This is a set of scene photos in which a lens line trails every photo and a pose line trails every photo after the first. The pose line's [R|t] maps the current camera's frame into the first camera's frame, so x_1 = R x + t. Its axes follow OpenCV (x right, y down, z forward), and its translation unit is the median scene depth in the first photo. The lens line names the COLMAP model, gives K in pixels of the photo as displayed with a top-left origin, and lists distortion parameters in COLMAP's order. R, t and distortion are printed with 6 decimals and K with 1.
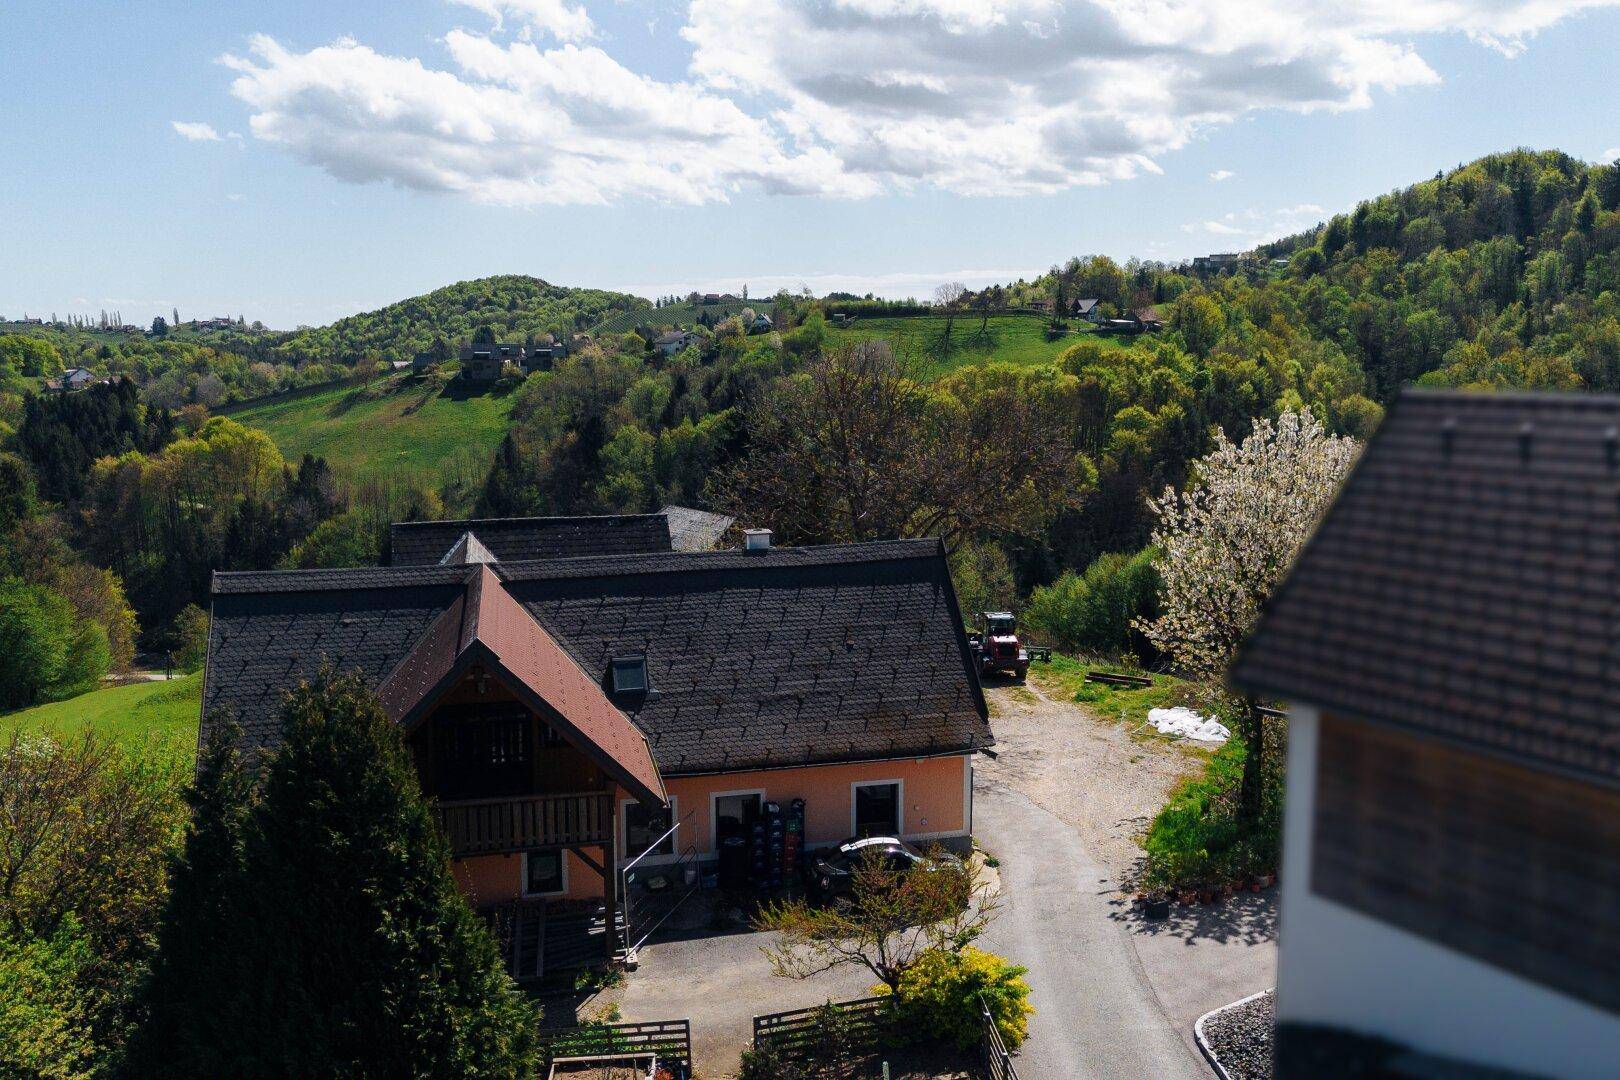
lens RADIAL K [[1338.9, 0, 810.0], [0, 1338.9, 540.0], [0, 0, 1]] dist [0.056894, 0.000036]
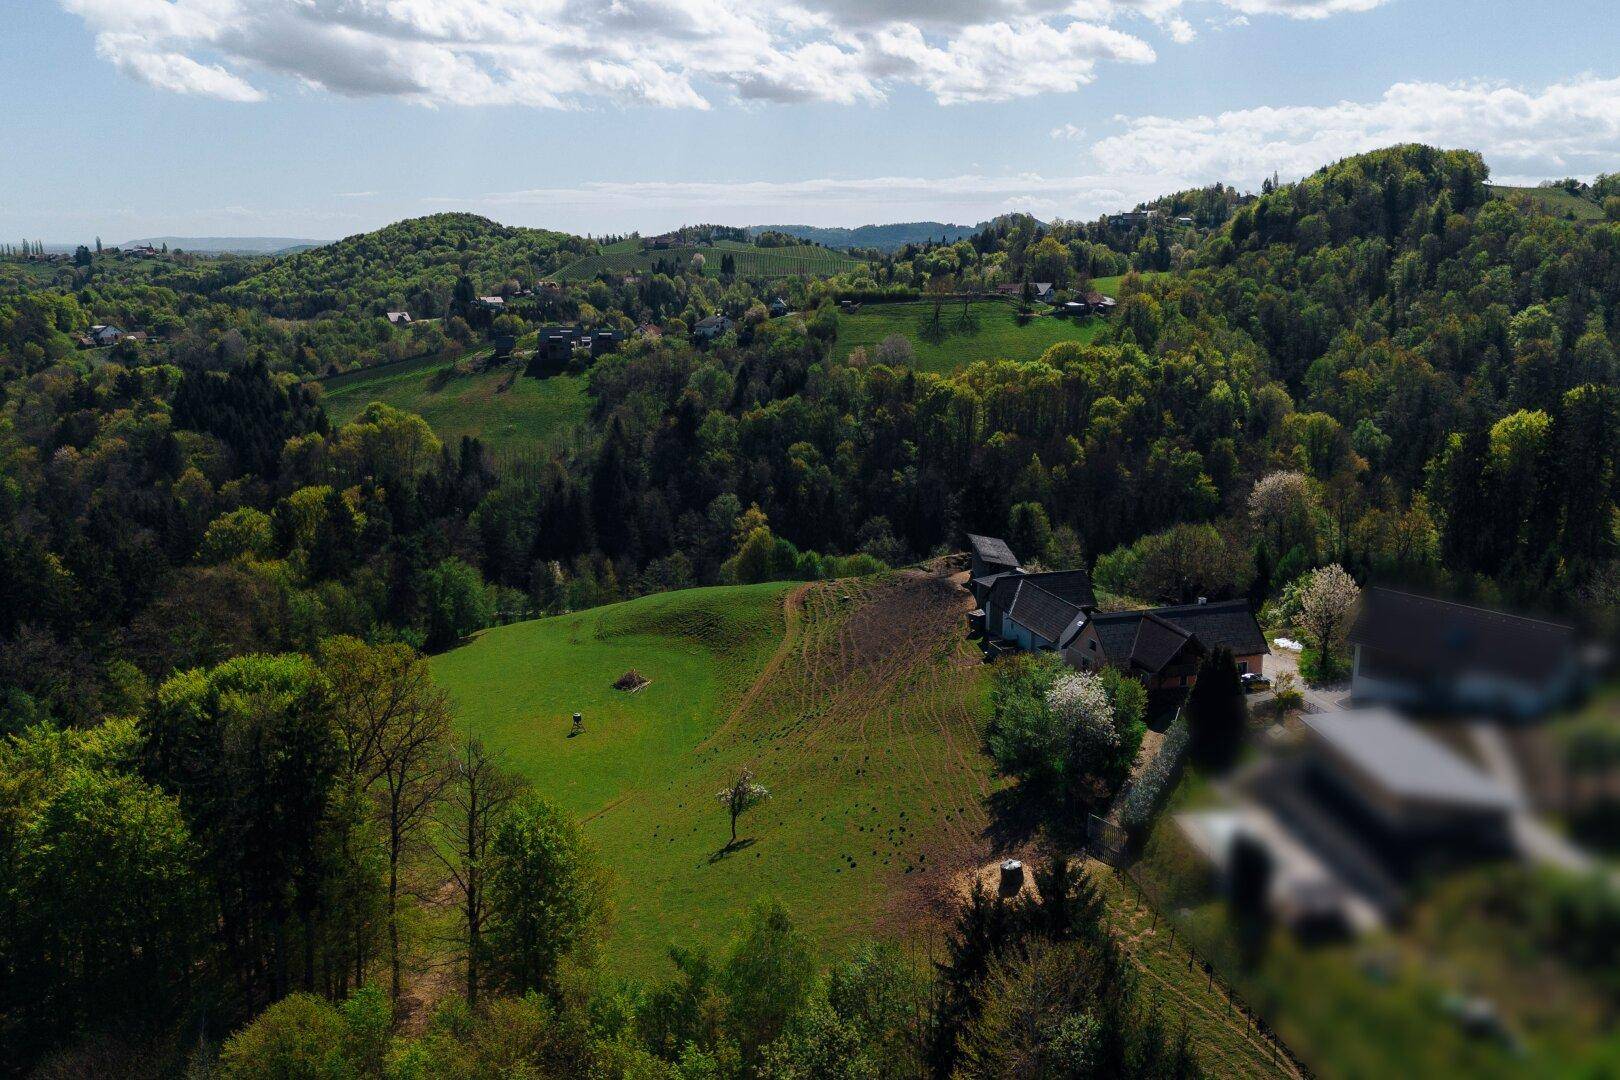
lens RADIAL K [[1338.9, 0, 810.0], [0, 1338.9, 540.0], [0, 0, 1]] dist [0.056894, 0.000036]
pose [[0.996551, -0.014705, 0.081675, -0.114706], [0.009335, 0.997793, 0.065740, -0.034171], [-0.082461, -0.064751, 0.994489, -0.213666]]
